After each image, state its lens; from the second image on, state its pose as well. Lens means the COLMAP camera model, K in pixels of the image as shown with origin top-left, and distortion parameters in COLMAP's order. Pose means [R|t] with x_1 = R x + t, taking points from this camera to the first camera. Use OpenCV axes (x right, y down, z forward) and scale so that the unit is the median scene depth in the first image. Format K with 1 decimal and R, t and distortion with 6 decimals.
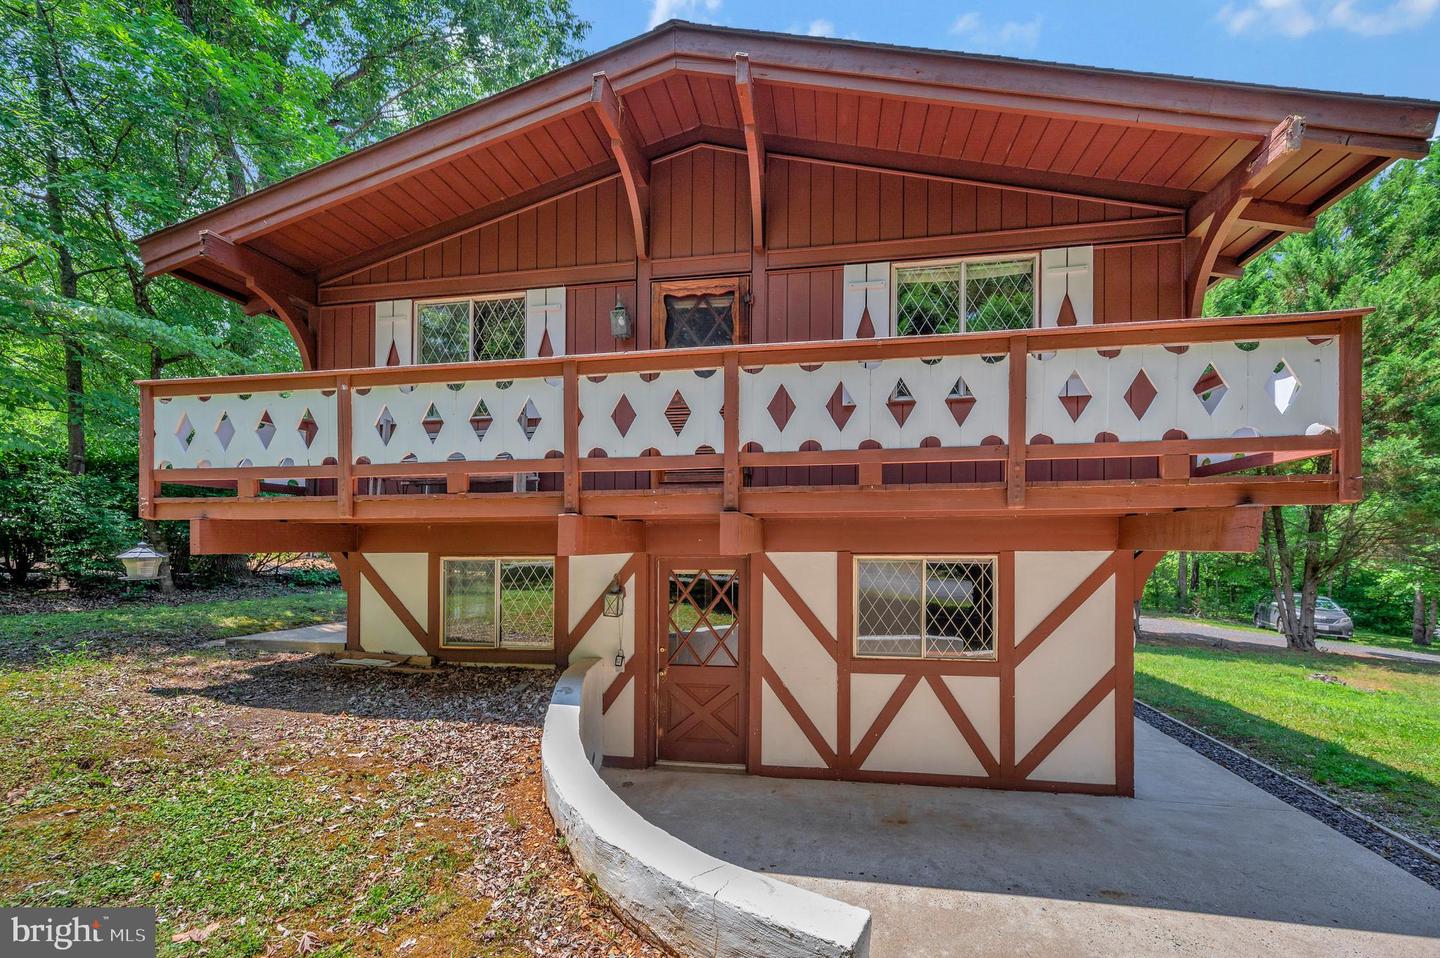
lens RADIAL K [[596.1, 0, 725.7], [0, 596.1, 545.4], [0, 0, 1]] dist [0.000113, -0.000069]
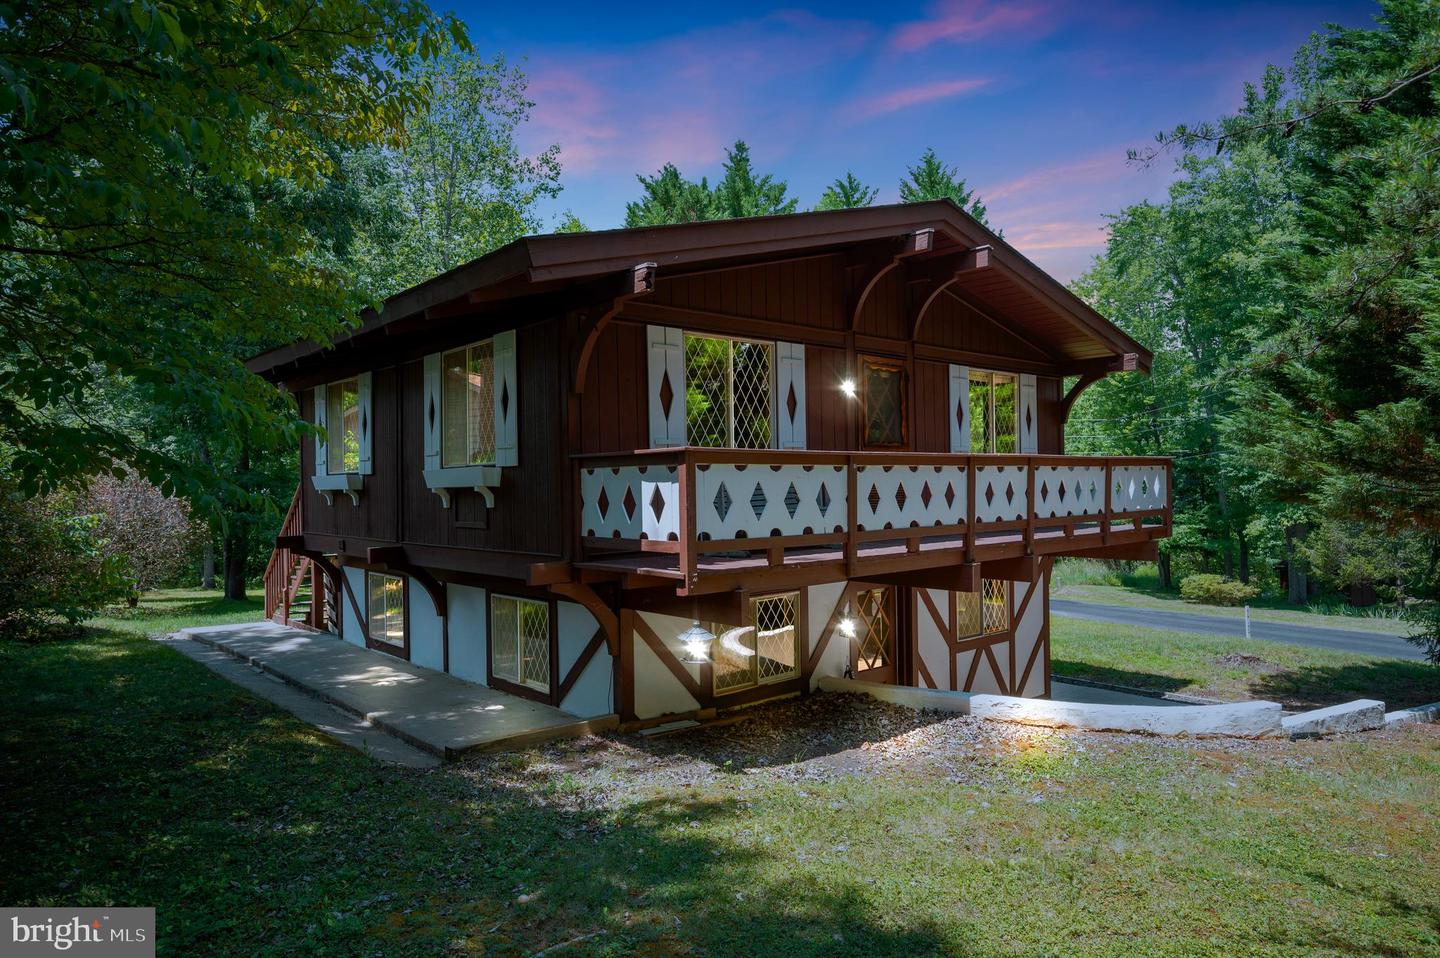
lens RADIAL K [[907.9, 0, 720.0], [0, 907.9, 479.0], [0, 0, 1]] dist [-0.002334, 0.001595]
pose [[0.633631, -0.003758, 0.773626, -1.804789], [0.011769, 0.999919, -0.004782, -0.194783], [-0.773546, 0.012135, 0.633625, 0.067267]]
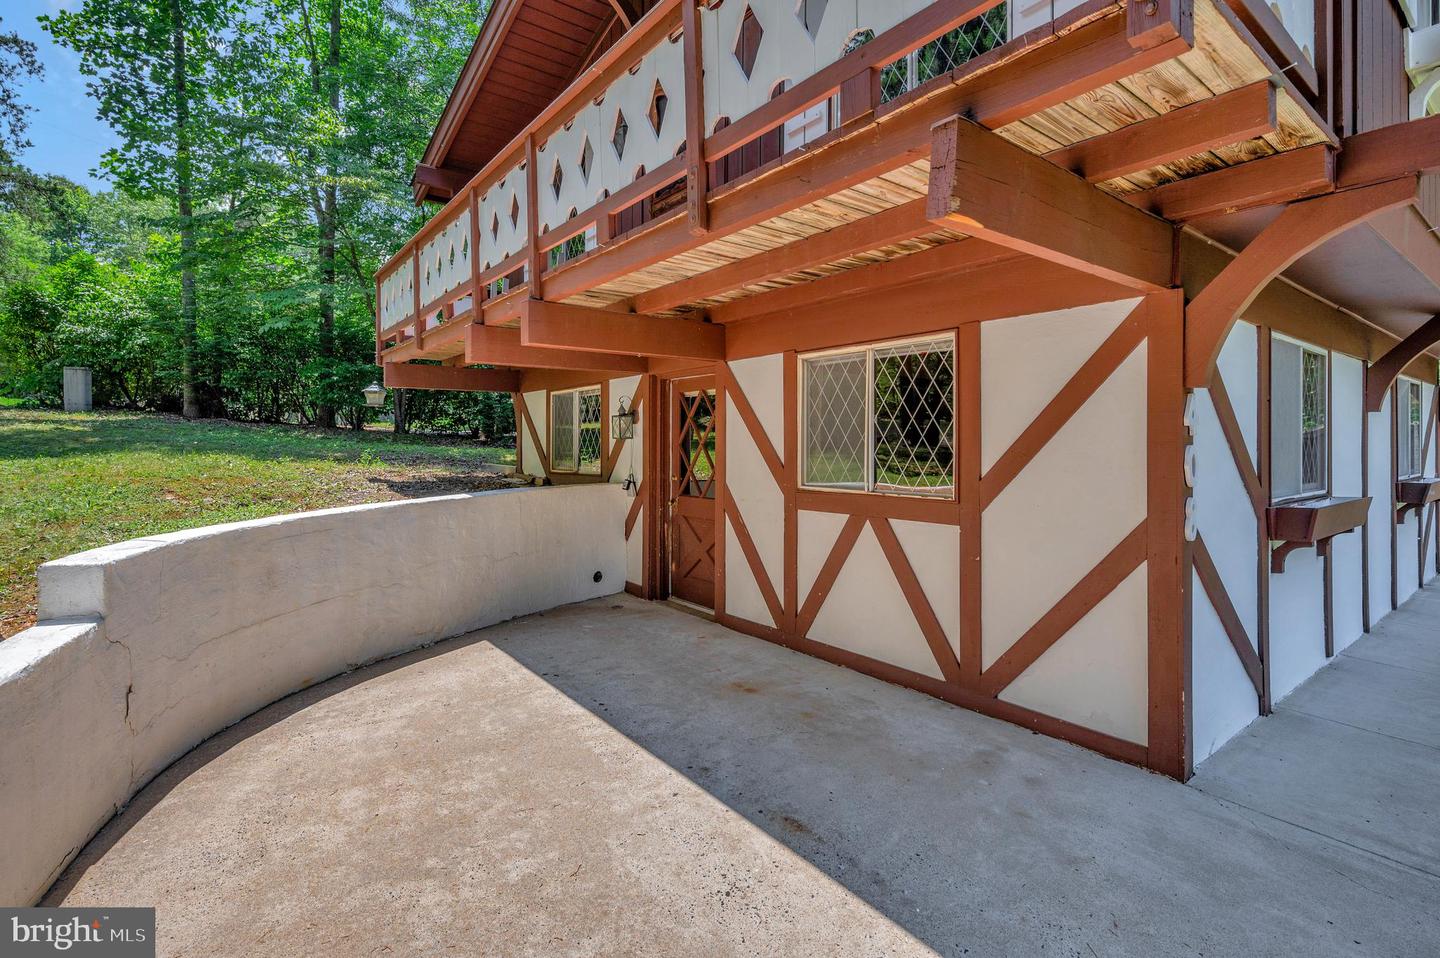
lens RADIAL K [[677.0, 0, 716.9], [0, 677.0, 443.6], [0, 0, 1]] dist [-0.000812, -0.000045]
pose [[0.733298, 0.004235, -0.679895, 0.727942], [-0.005327, 0.999986, 0.000484, 0.131080], [0.679887, 0.003267, 0.733310, 0.293645]]
